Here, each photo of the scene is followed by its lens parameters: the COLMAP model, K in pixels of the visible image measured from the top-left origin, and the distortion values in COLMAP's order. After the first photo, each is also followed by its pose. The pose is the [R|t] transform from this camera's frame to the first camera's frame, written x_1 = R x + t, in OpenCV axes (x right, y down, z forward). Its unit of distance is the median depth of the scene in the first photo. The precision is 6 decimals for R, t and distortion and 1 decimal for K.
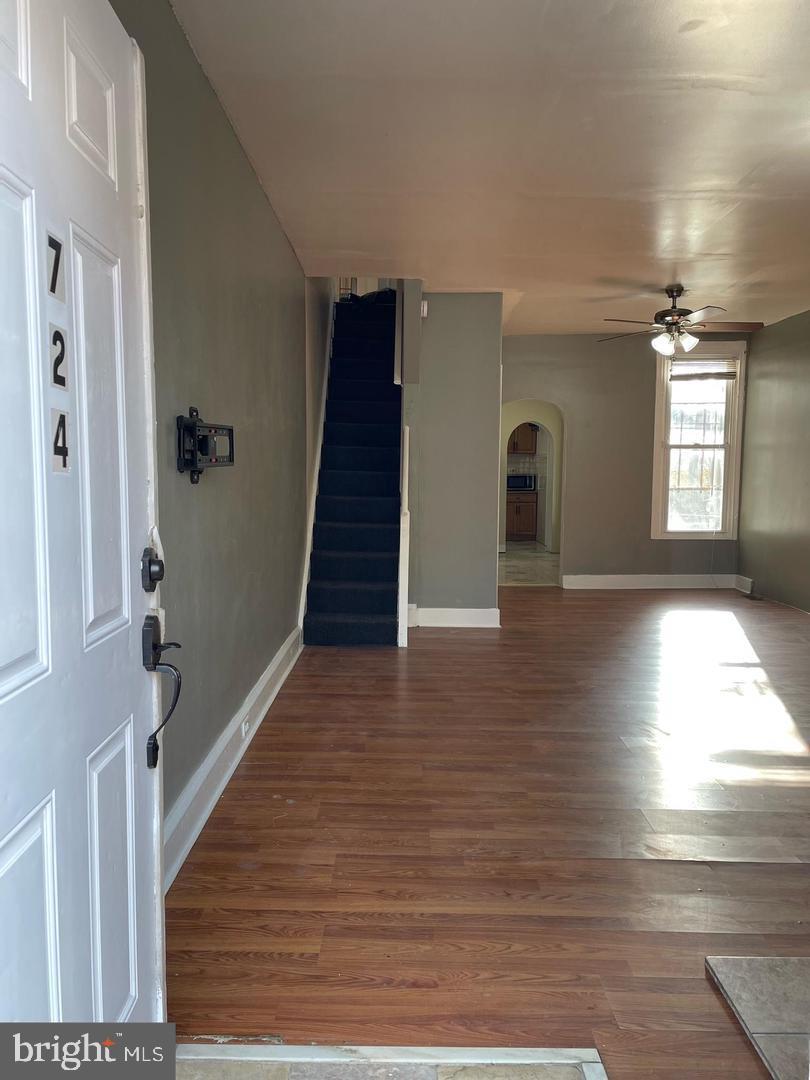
lens RADIAL K [[808.3, 0, 399.5], [0, 808.3, 541.6], [0, 0, 1]] dist [0.054451, -0.004084]
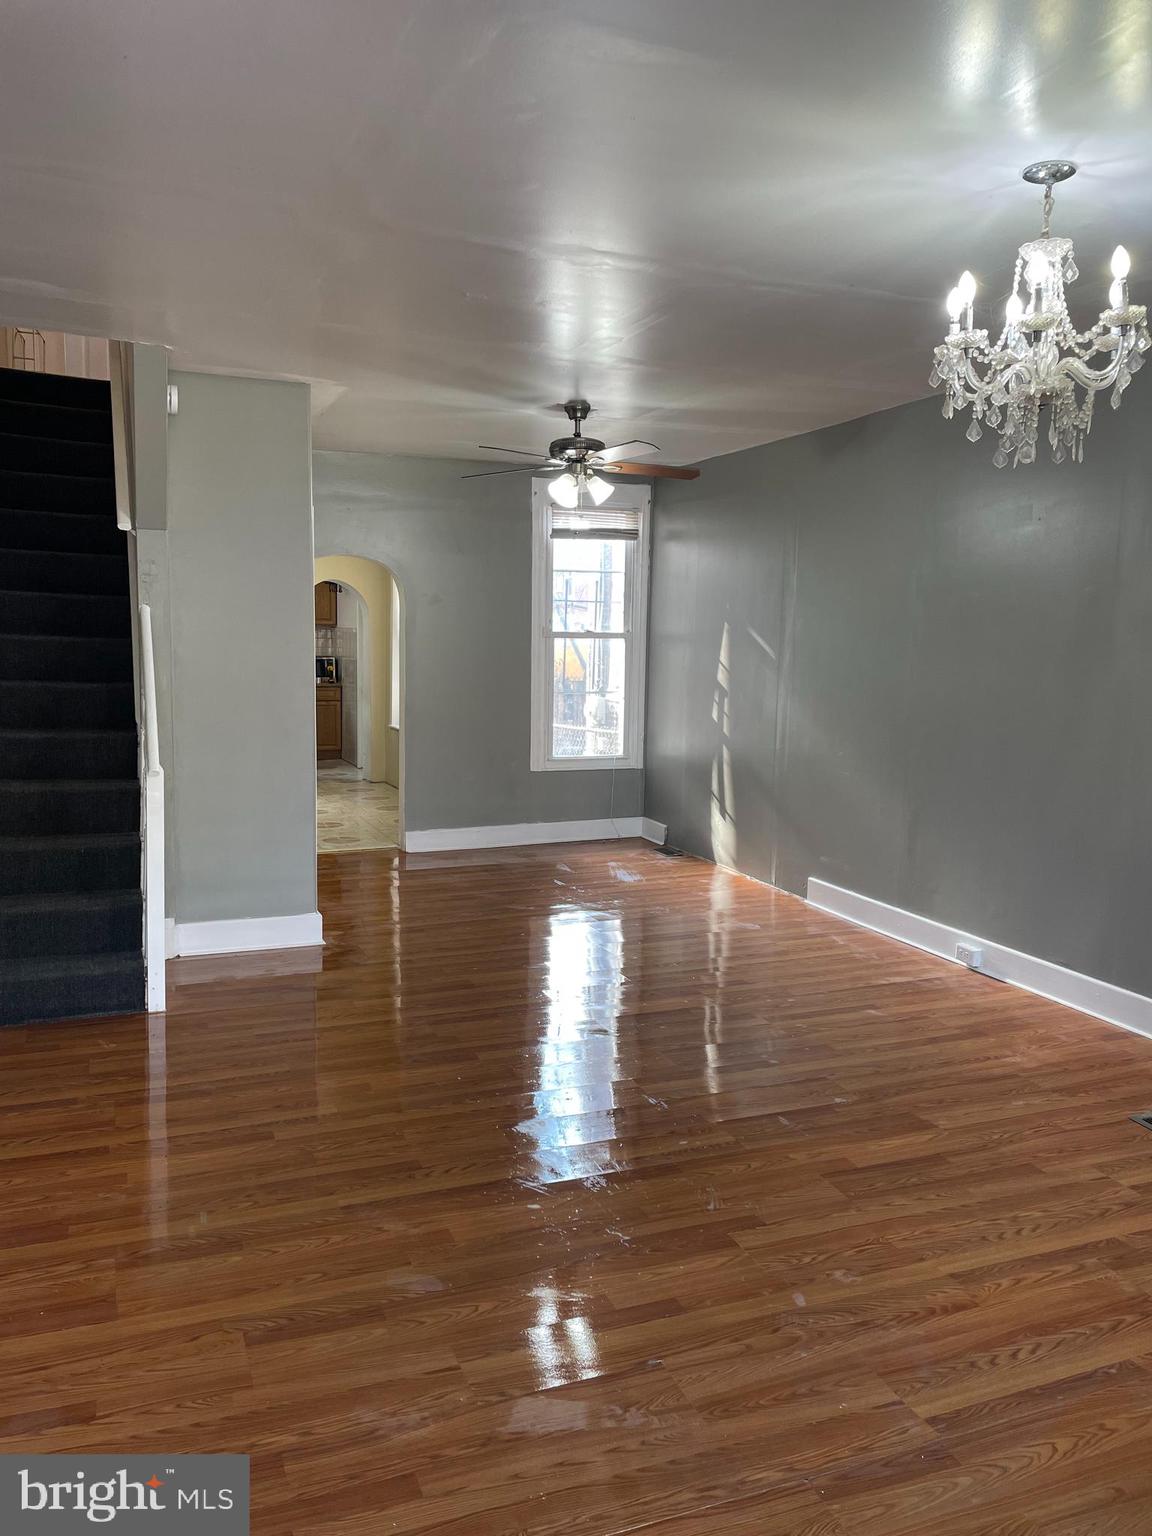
lens RADIAL K [[1149.6, 0, 580.2], [0, 1149.6, 767.2], [0, 0, 1]] dist [0.054451, -0.004084]
pose [[0.924574, -0.031479, 0.379699, -0.019717], [0.020556, 0.999251, 0.032788, -0.045371], [-0.380447, -0.022510, 0.924529, 0.121598]]
